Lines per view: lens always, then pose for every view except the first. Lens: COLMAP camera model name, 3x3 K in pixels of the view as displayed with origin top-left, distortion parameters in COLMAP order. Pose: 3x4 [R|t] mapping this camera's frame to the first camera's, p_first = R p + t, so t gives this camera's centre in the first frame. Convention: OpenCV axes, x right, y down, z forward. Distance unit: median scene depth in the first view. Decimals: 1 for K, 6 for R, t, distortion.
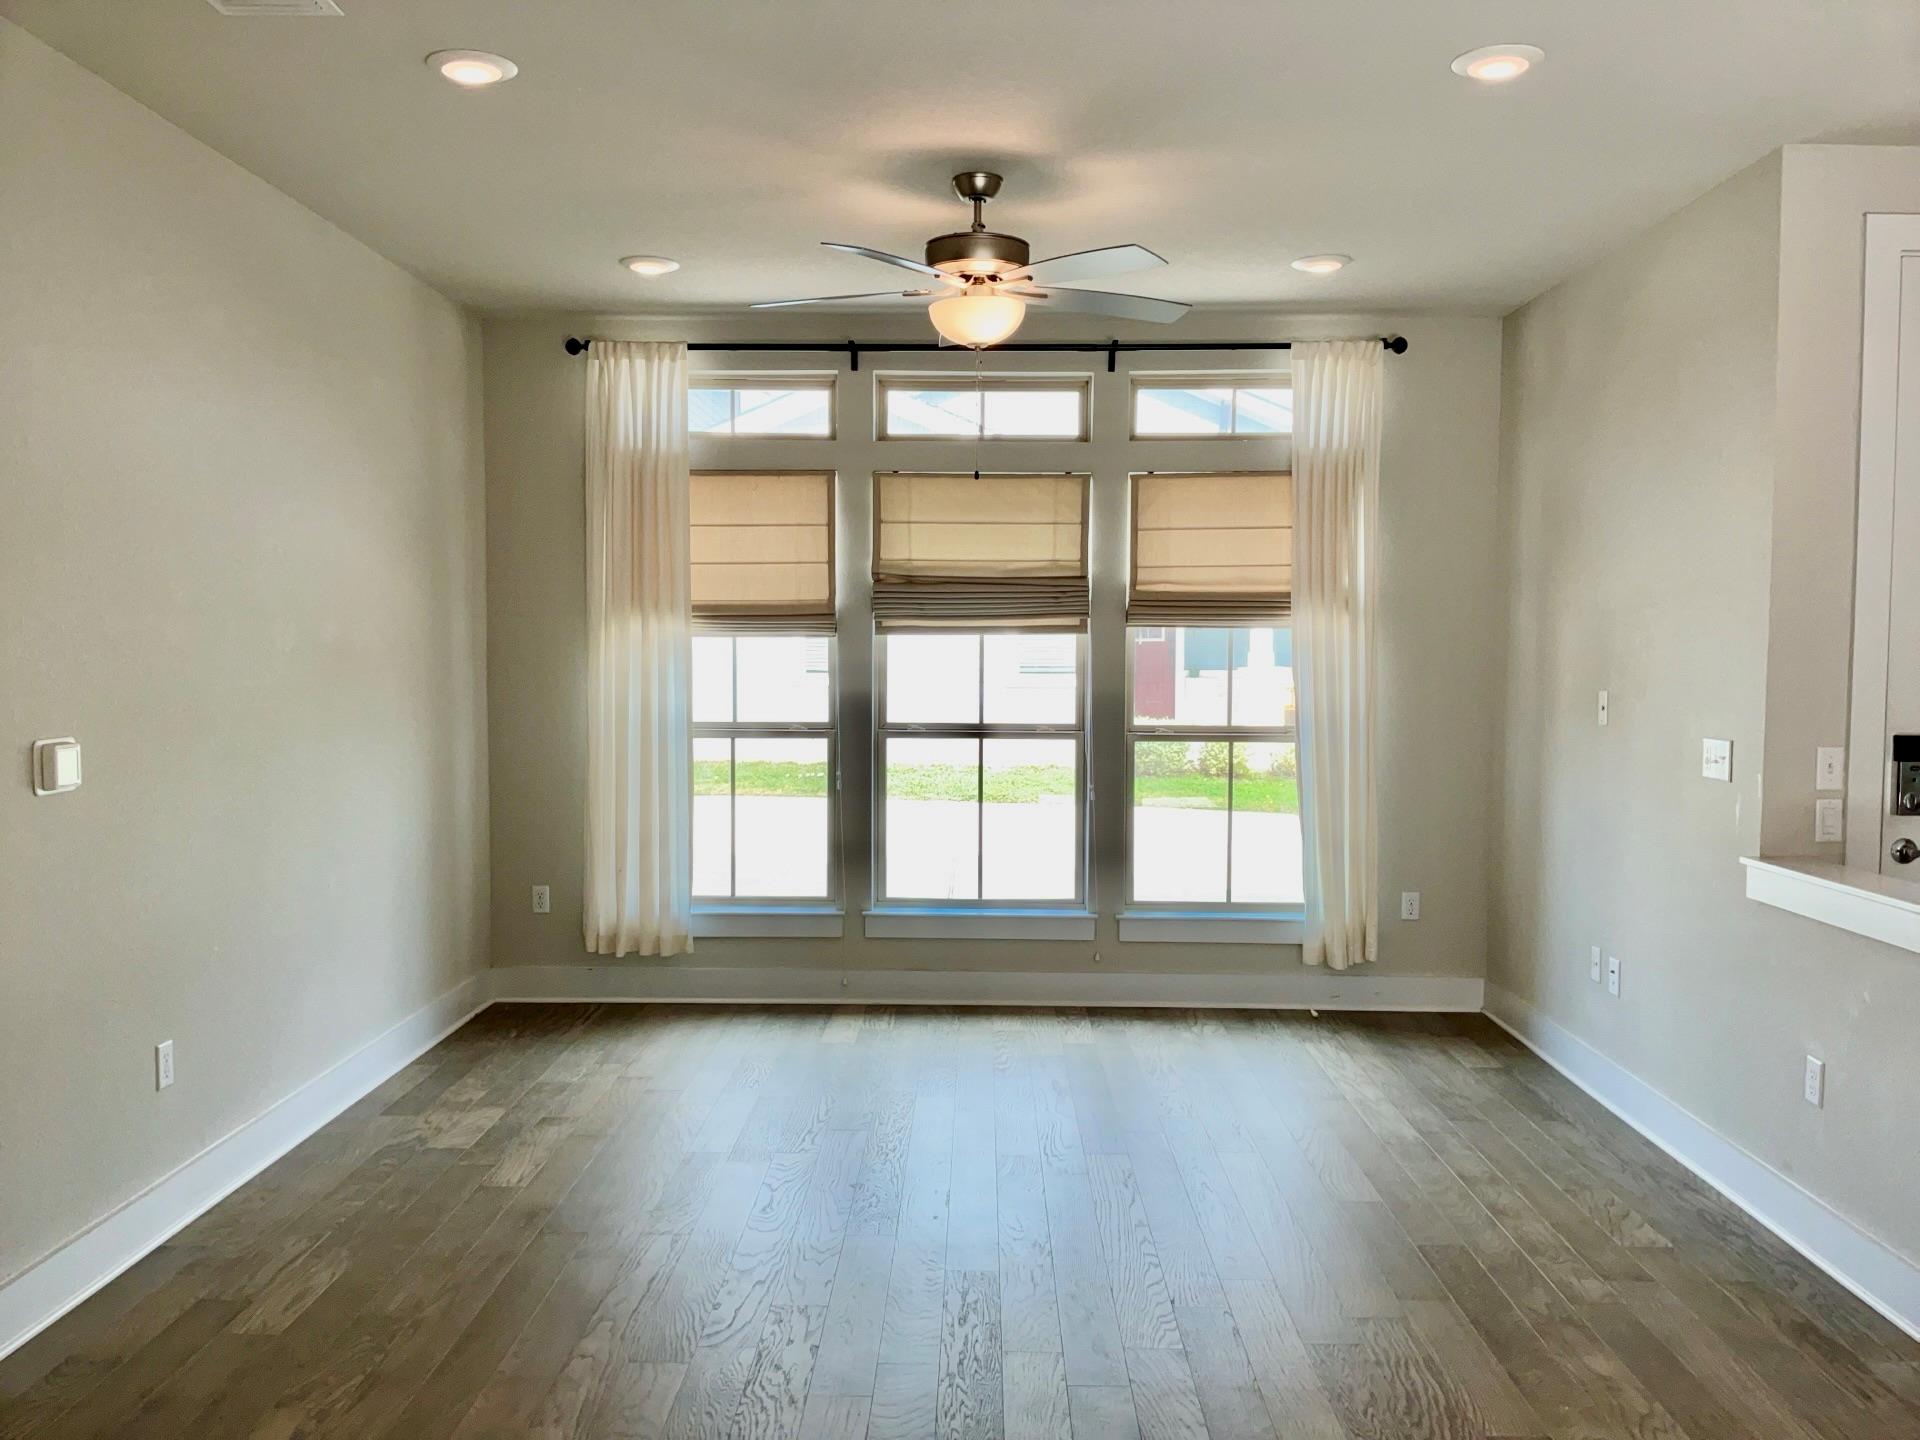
lens RADIAL K [[1517.8, 0, 957.6], [0, 1517.8, 724.5], [0, 0, 1]] dist [0.092111, -0.164861]
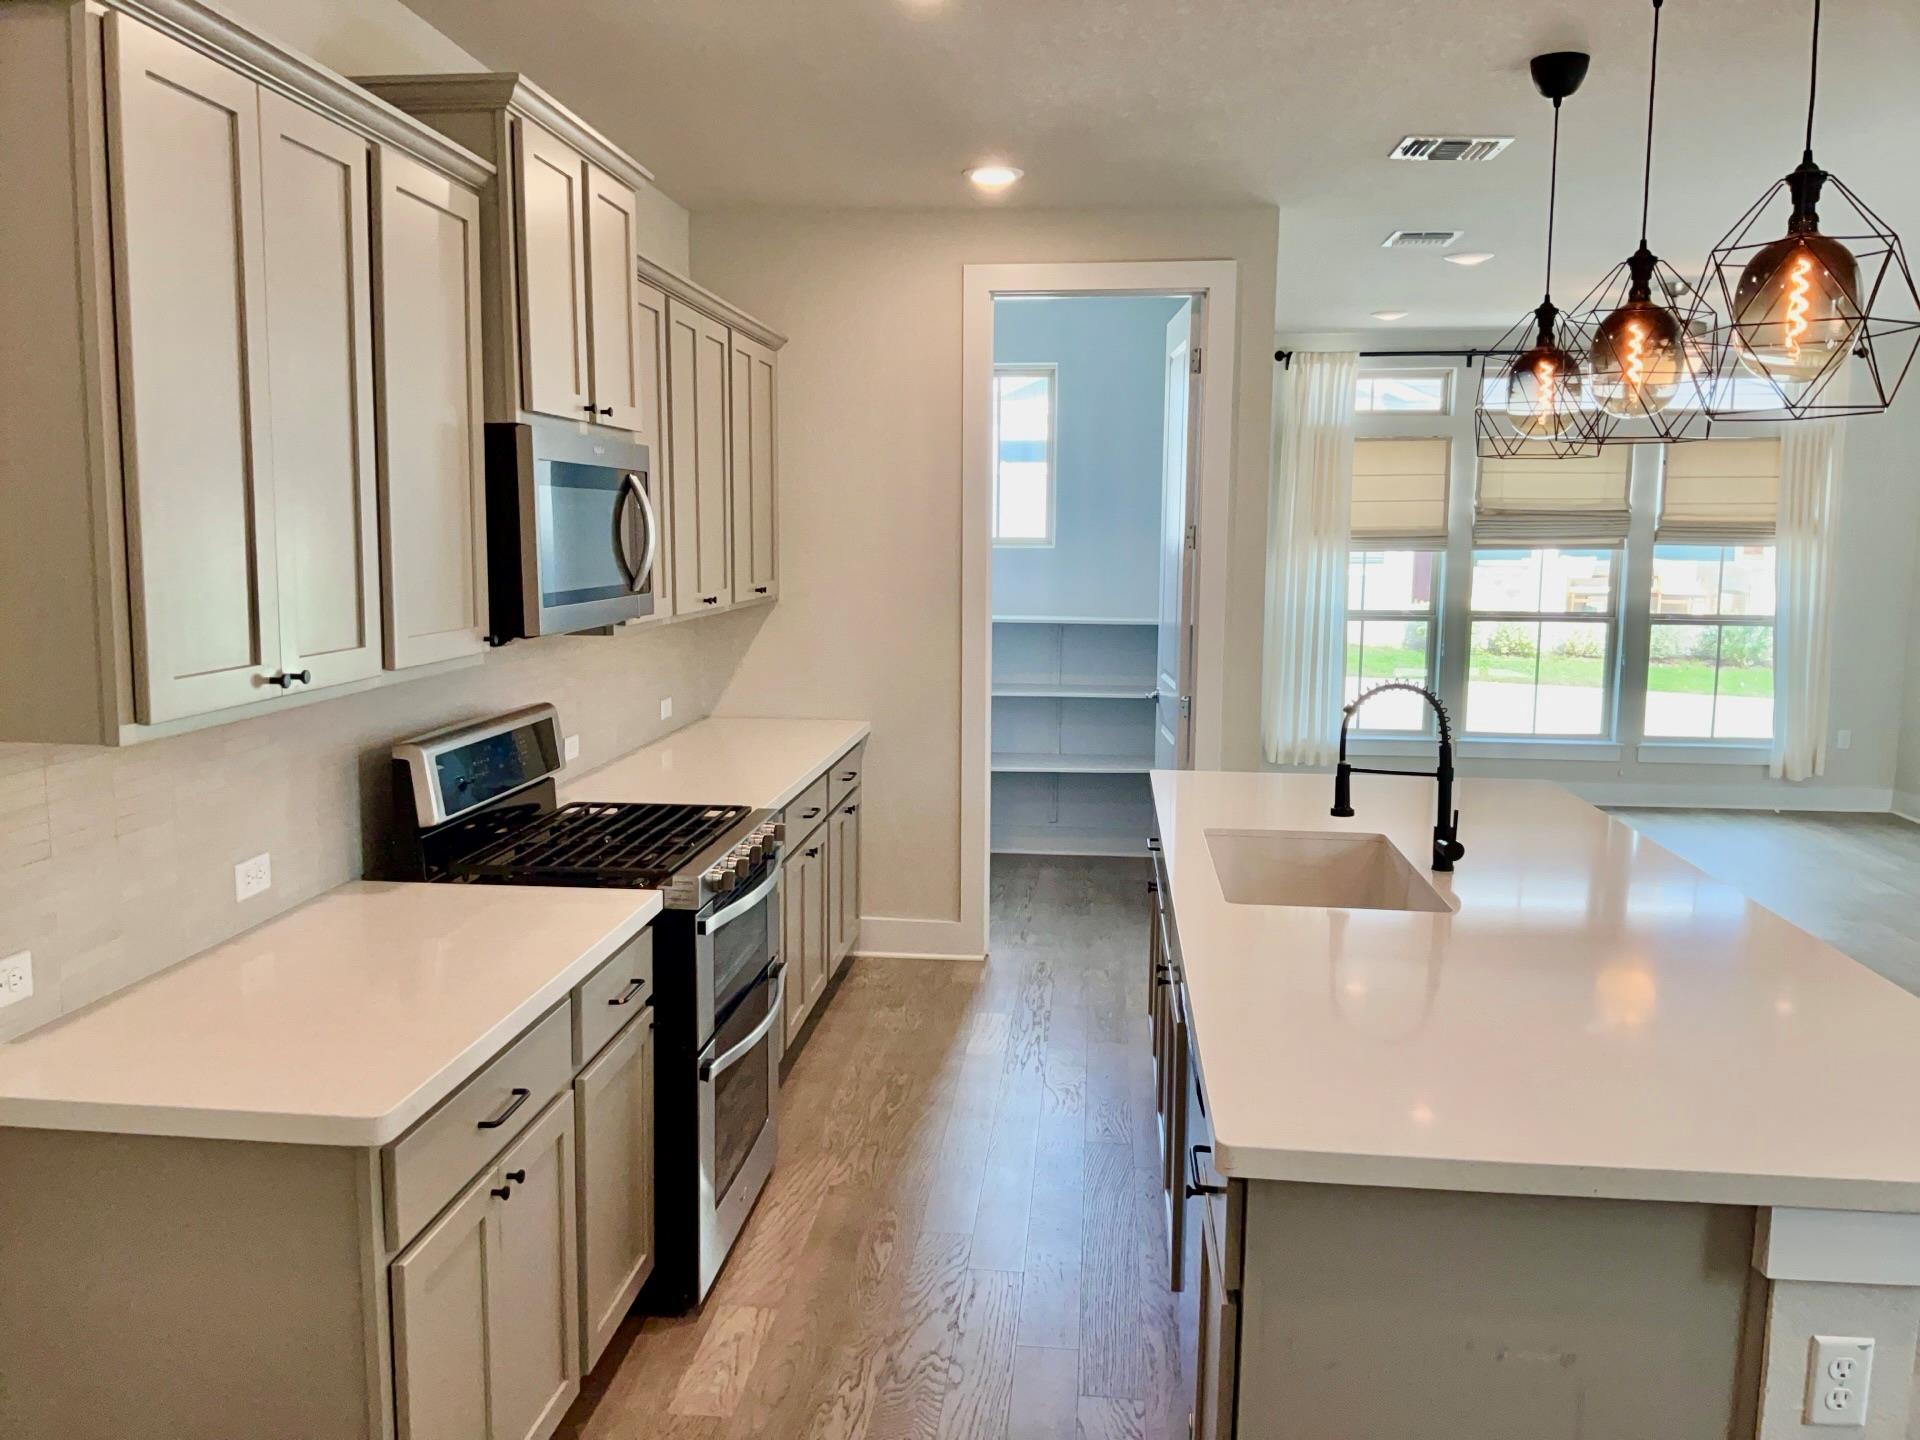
lens RADIAL K [[1517.8, 0, 957.6], [0, 1517.8, 724.5], [0, 0, 1]] dist [0.092111, -0.164861]
pose [[0.996929, 0.013368, -0.077164, -0.435458], [-0.007251, 0.996847, 0.079017, -0.004971], [0.077977, -0.078215, 0.993882, -0.519418]]
